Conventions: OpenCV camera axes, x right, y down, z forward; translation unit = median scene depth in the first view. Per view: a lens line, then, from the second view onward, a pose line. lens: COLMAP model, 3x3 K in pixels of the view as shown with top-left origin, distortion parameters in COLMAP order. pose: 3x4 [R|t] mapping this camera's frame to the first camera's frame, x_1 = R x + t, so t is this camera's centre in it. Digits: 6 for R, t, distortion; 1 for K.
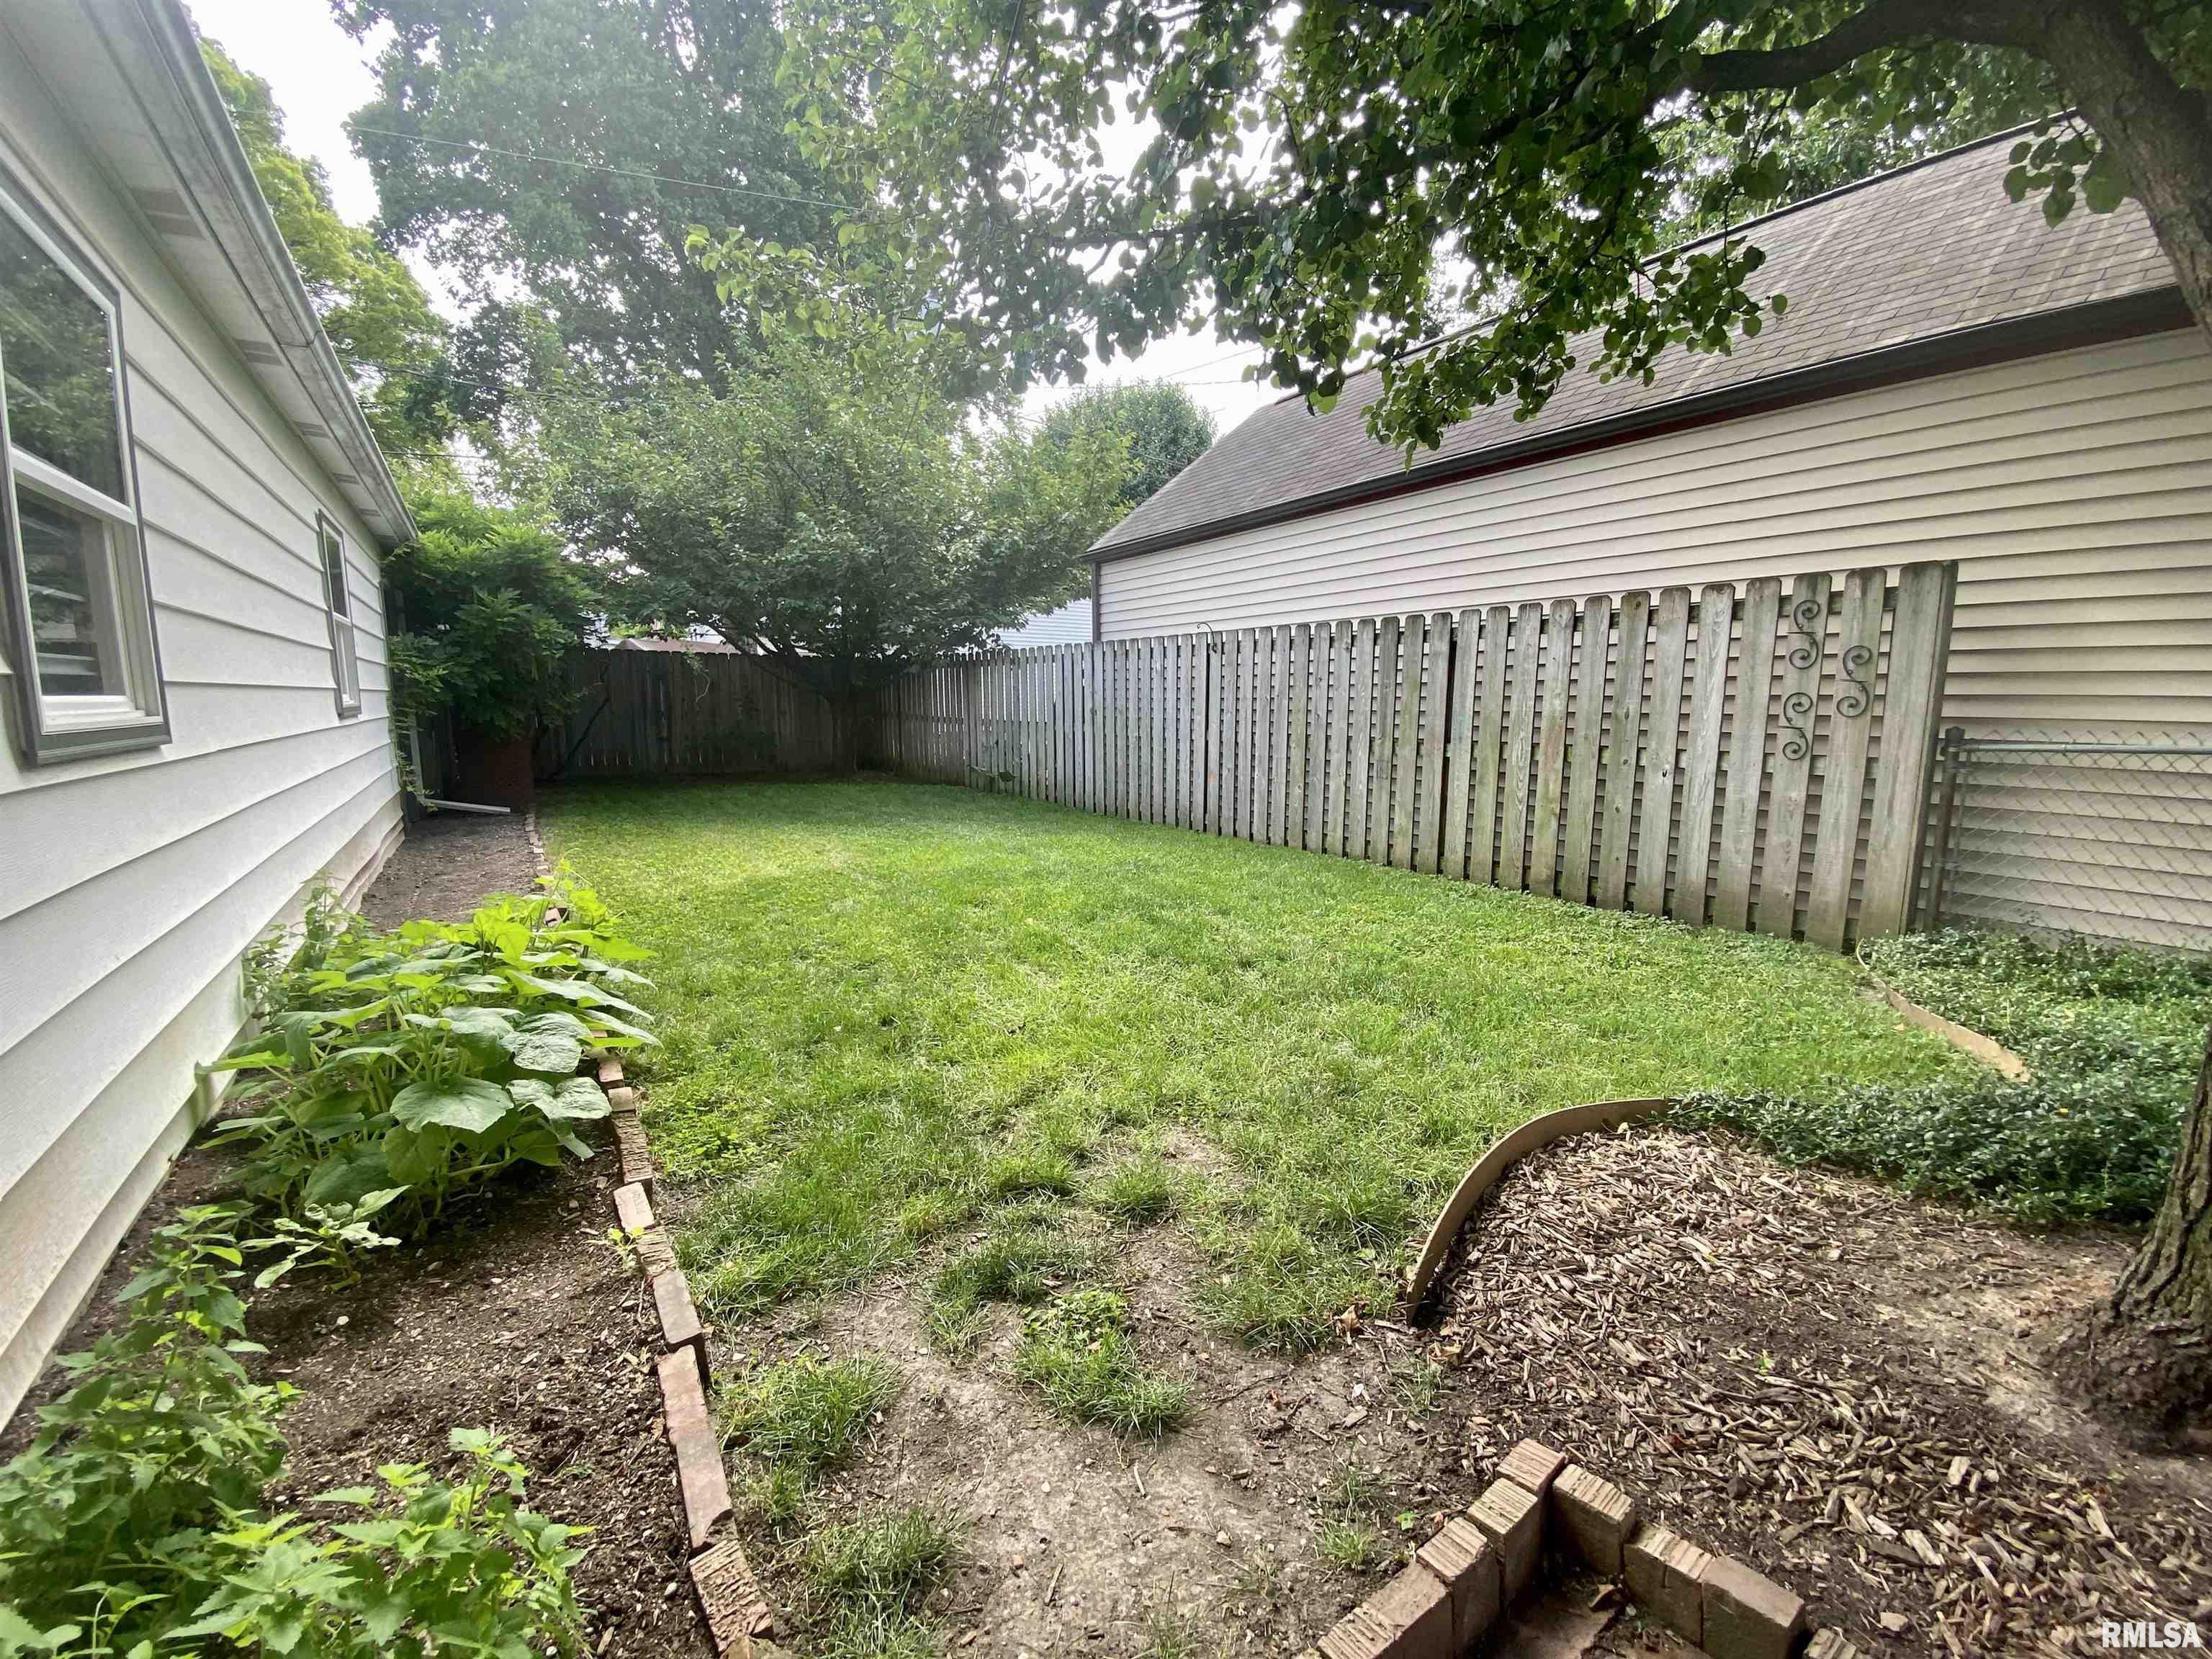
lens RADIAL K [[905.6, 0, 1120.6], [0, 905.6, 830.1], [0, 0, 1]] dist [0.007912, -0.014046]
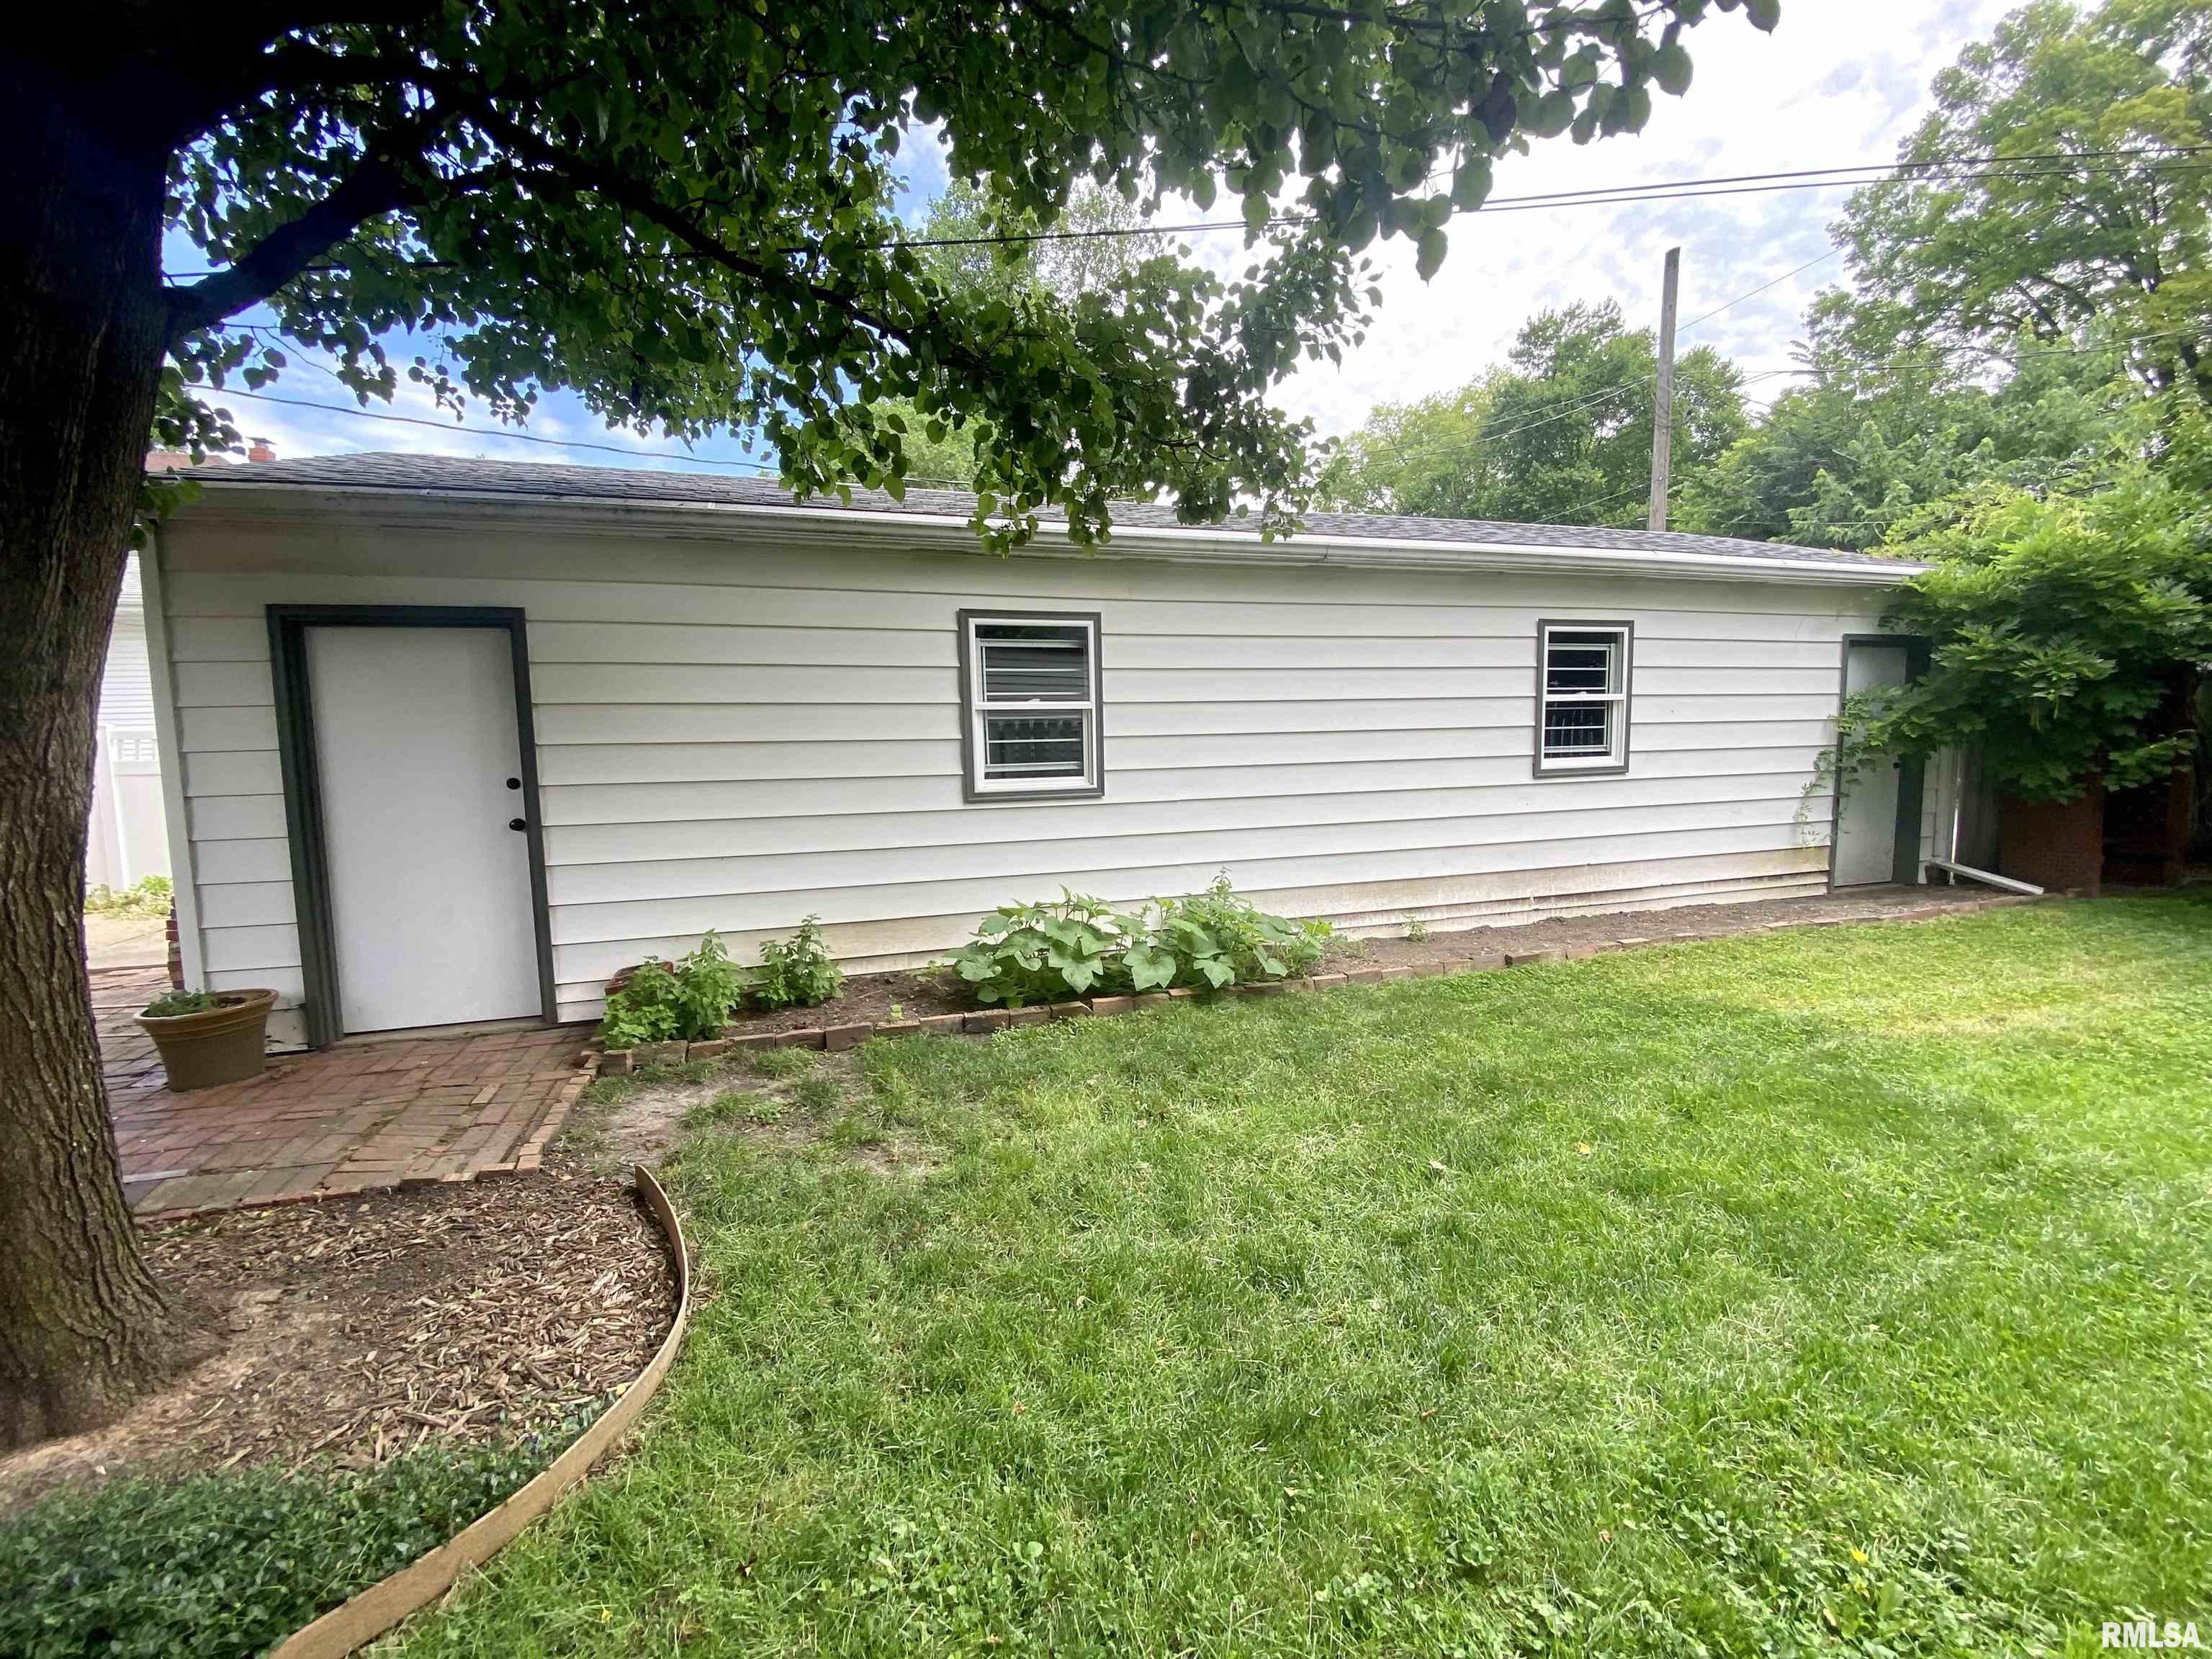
lens RADIAL K [[905.6, 0, 1097.0], [0, 905.6, 837.0], [0, 0, 1]] dist [0.007912, -0.014046]
pose [[-0.271344, 0.099924, -0.957281, 1.297968], [-0.121897, 0.983020, 0.137162, -0.333288], [0.954732, 0.153908, -0.254556, 1.701426]]
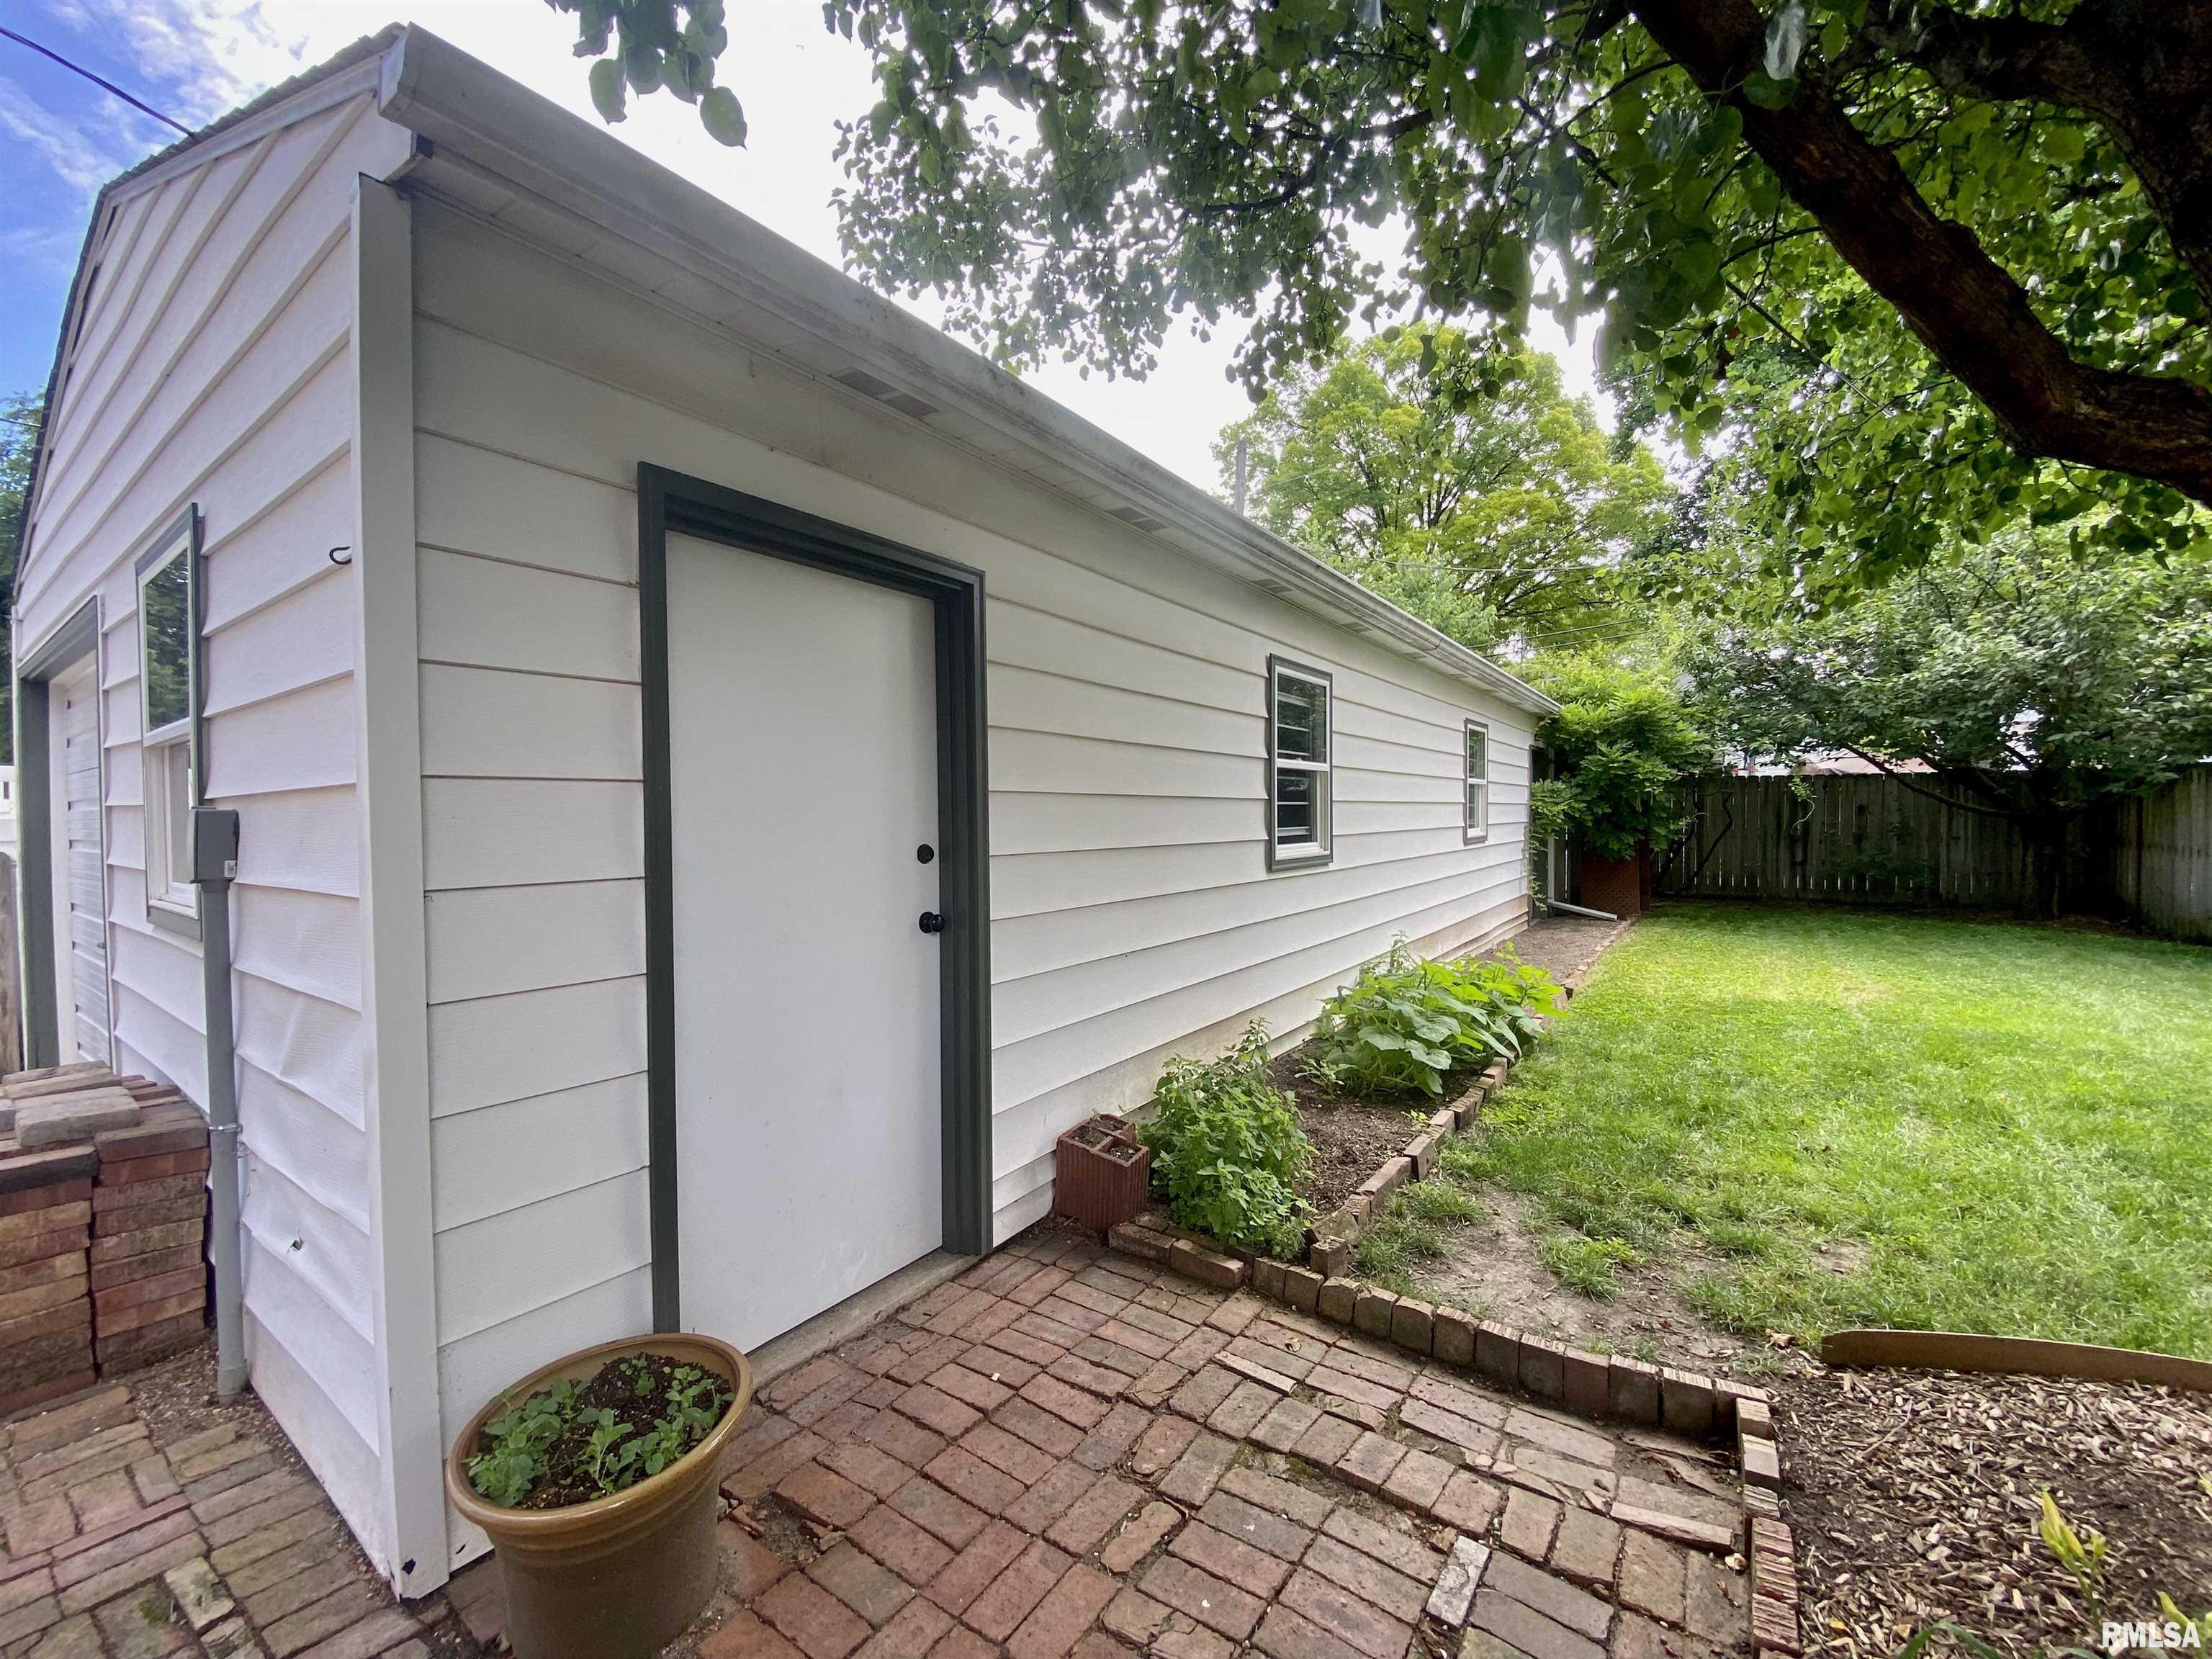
lens RADIAL K [[905.6, 0, 1106.2], [0, 905.6, 828.9], [0, 0, 1]] dist [0.007912, -0.014046]
pose [[0.372822, 0.011765, -0.927828, 0.888191], [-0.130804, 0.990601, -0.039999, -0.014266], [0.918637, 0.136276, 0.370856, -0.402757]]
